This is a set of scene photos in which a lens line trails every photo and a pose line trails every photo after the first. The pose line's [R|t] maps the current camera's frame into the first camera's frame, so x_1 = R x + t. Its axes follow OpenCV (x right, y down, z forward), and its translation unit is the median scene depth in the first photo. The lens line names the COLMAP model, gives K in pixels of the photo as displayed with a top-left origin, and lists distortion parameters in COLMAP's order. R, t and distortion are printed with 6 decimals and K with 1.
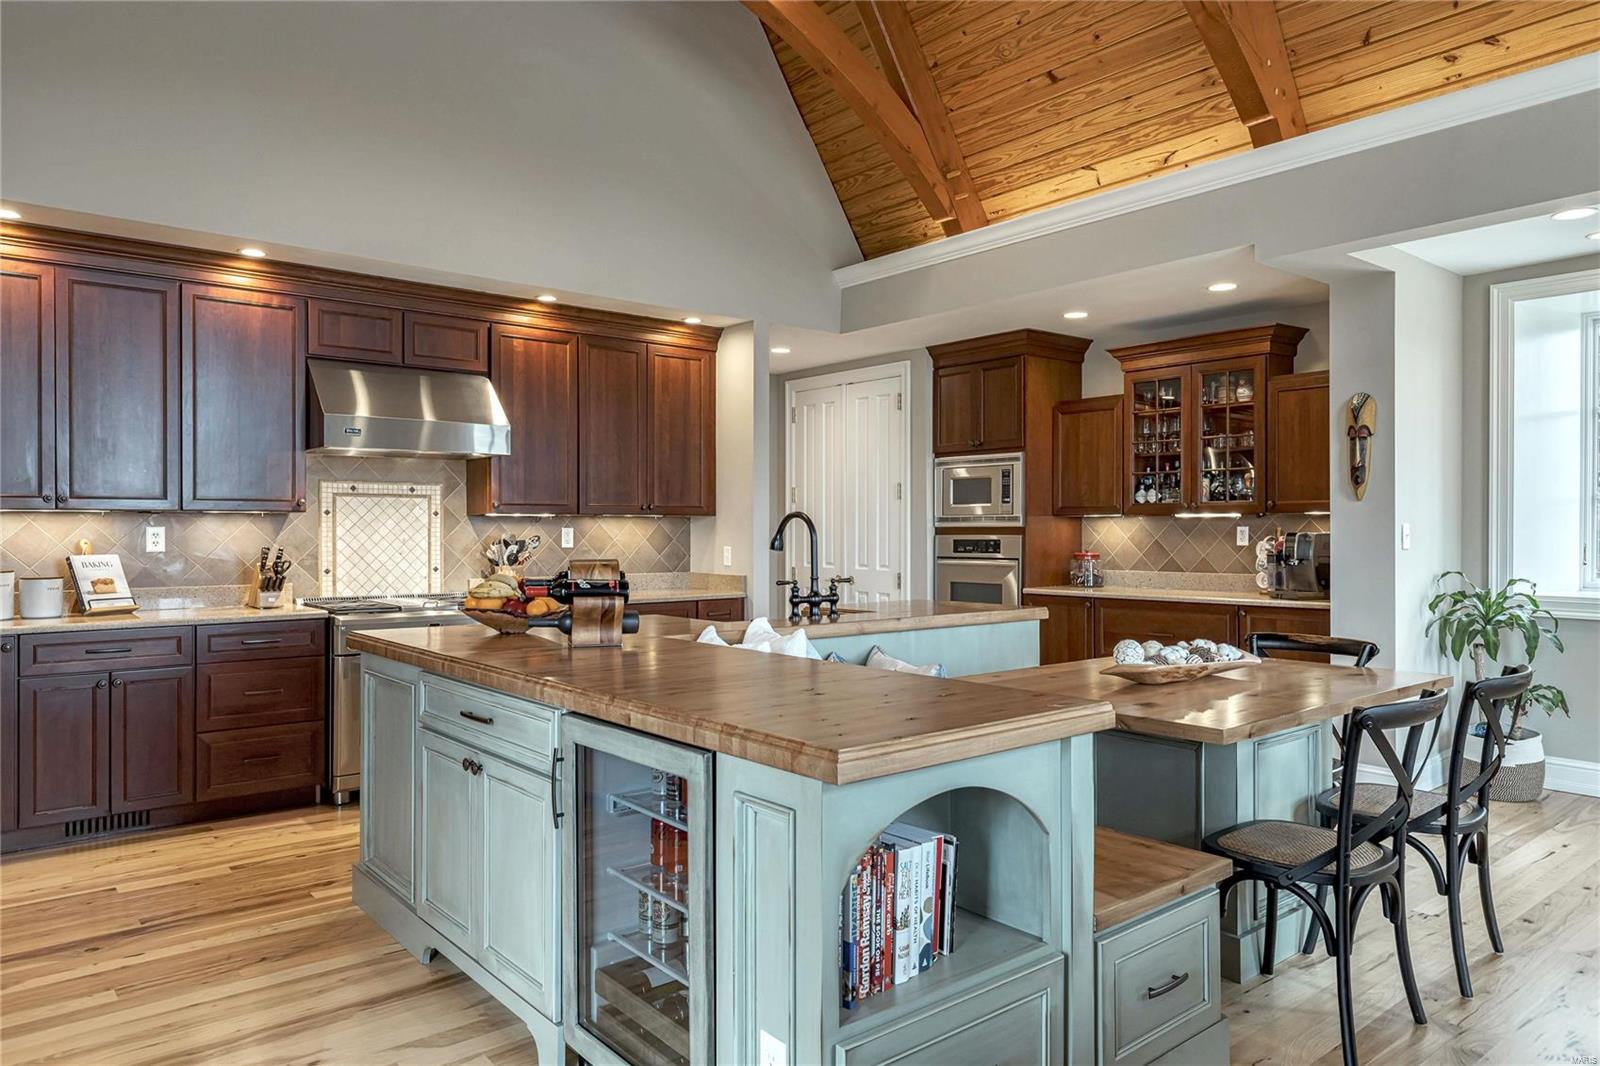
lens RADIAL K [[1038.3, 0, 800.0], [0, 1038.3, 533.0], [0, 0, 1]] dist [0.005145, -0.002057]
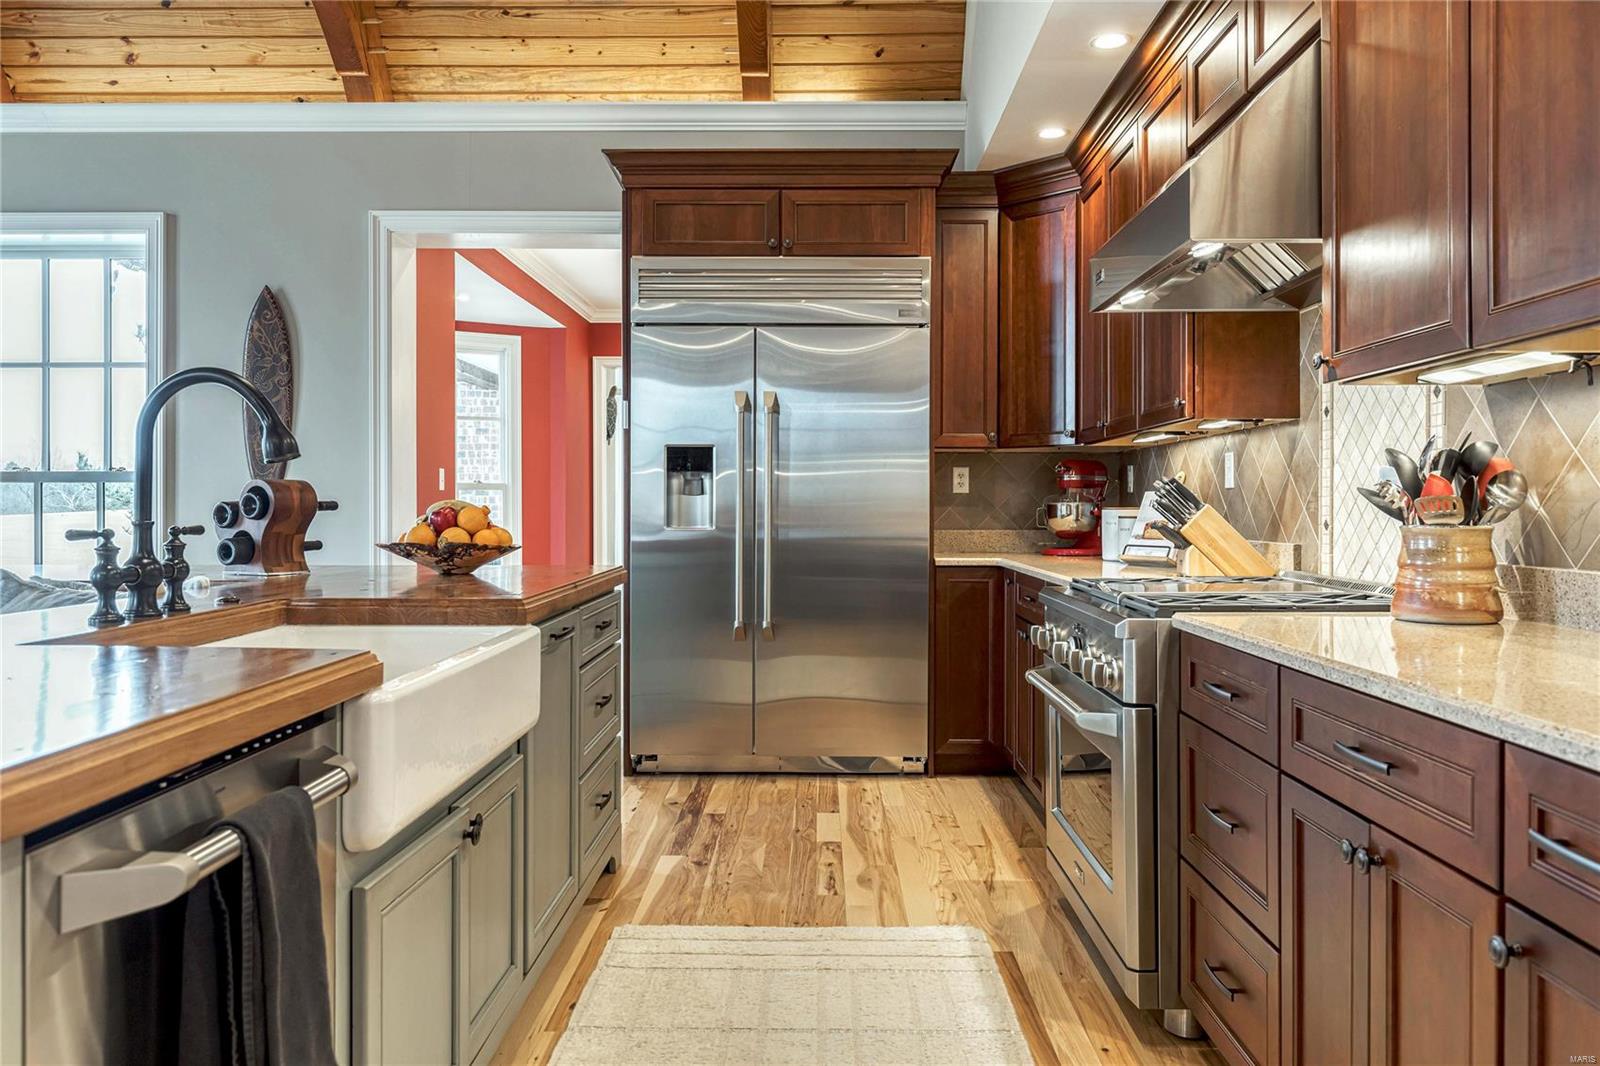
lens RADIAL K [[1170.7, 0, 808.2], [0, 1170.7, 508.7], [0, 0, 1]] dist [0.000125, -0.000013]
pose [[-0.647302, 0.003158, -0.762227, 0.150666], [-0.002327, 0.999979, 0.006120, 0.024509], [0.762230, 0.005736, -0.647281, 1.124867]]
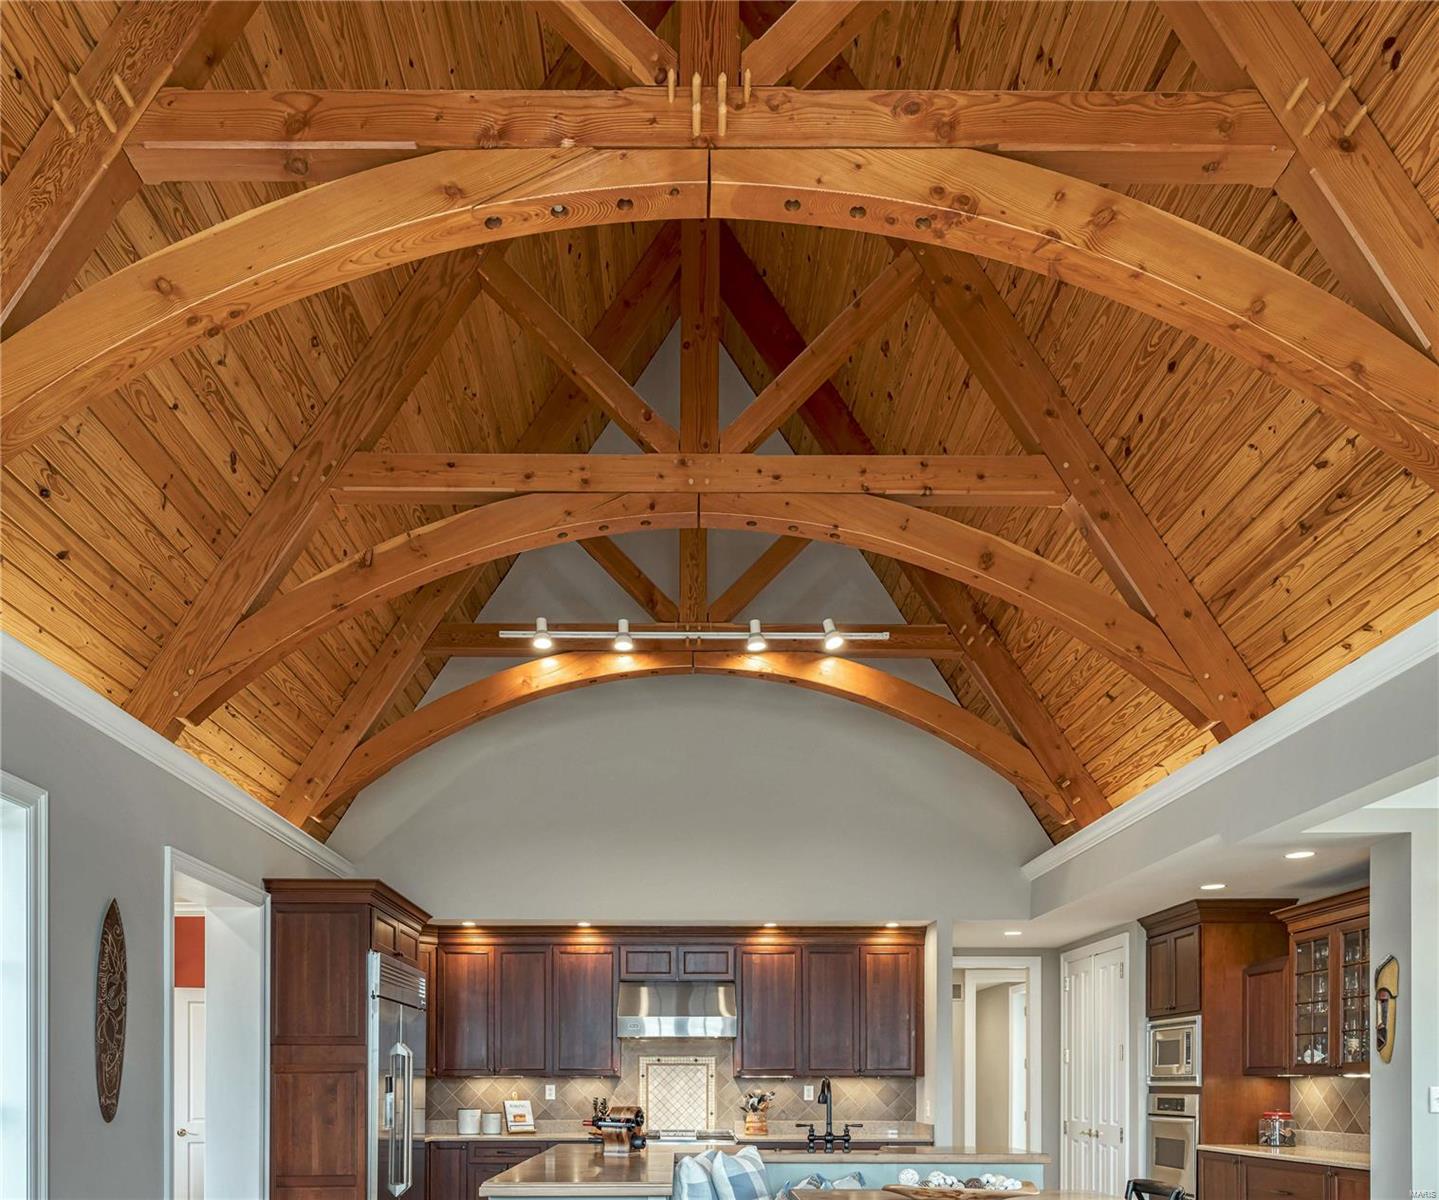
lens RADIAL K [[1039.9, 0, 682.9], [0, 1039.9, 1080.4], [0, 0, 1]] dist [0.002393, 0.000774]
pose [[0.772760, 0.000630, -0.634698, 0.568274], [-0.003629, 0.999988, -0.003426, -0.007339], [0.634688, 0.004951, 0.772753, -0.175788]]
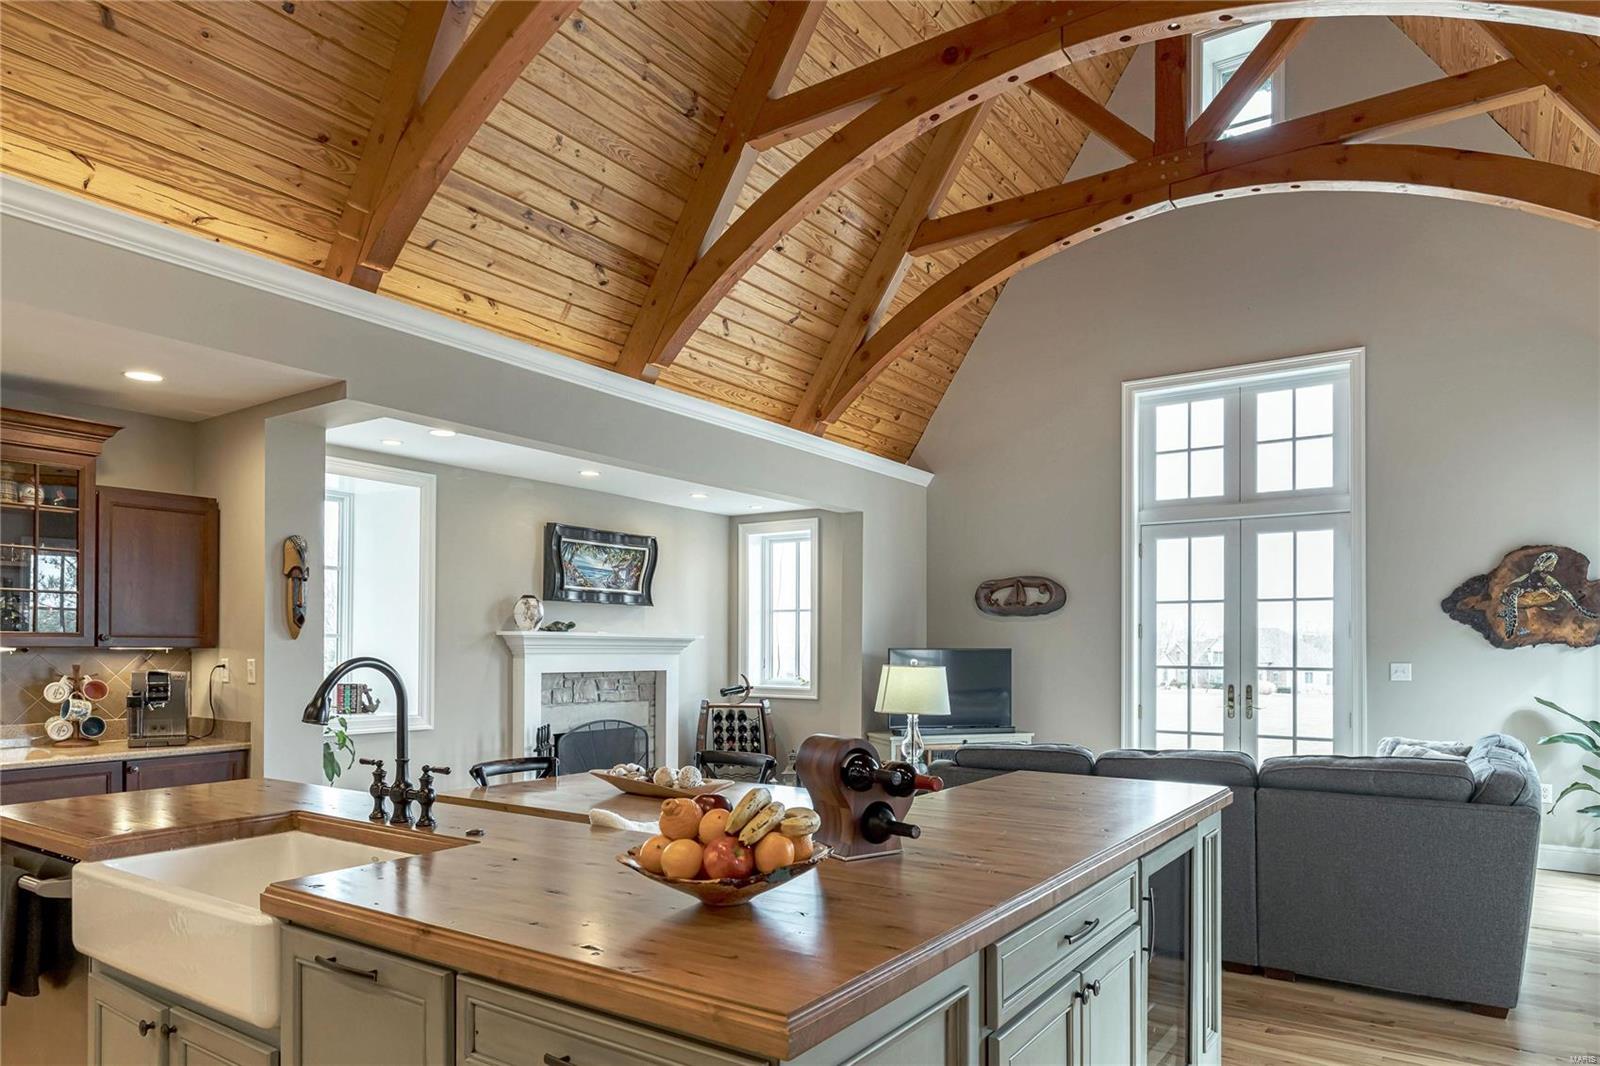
lens RADIAL K [[996.7, 0, 798.6], [0, 996.7, 640.9], [0, 0, 1]] dist [0.005839, -0.000053]
pose [[-0.270214, 0.006503, 0.962778, -0.482655], [-0.001414, 0.999973, -0.007151, -0.020189], [-0.962799, -0.003294, -0.270198, 0.687413]]
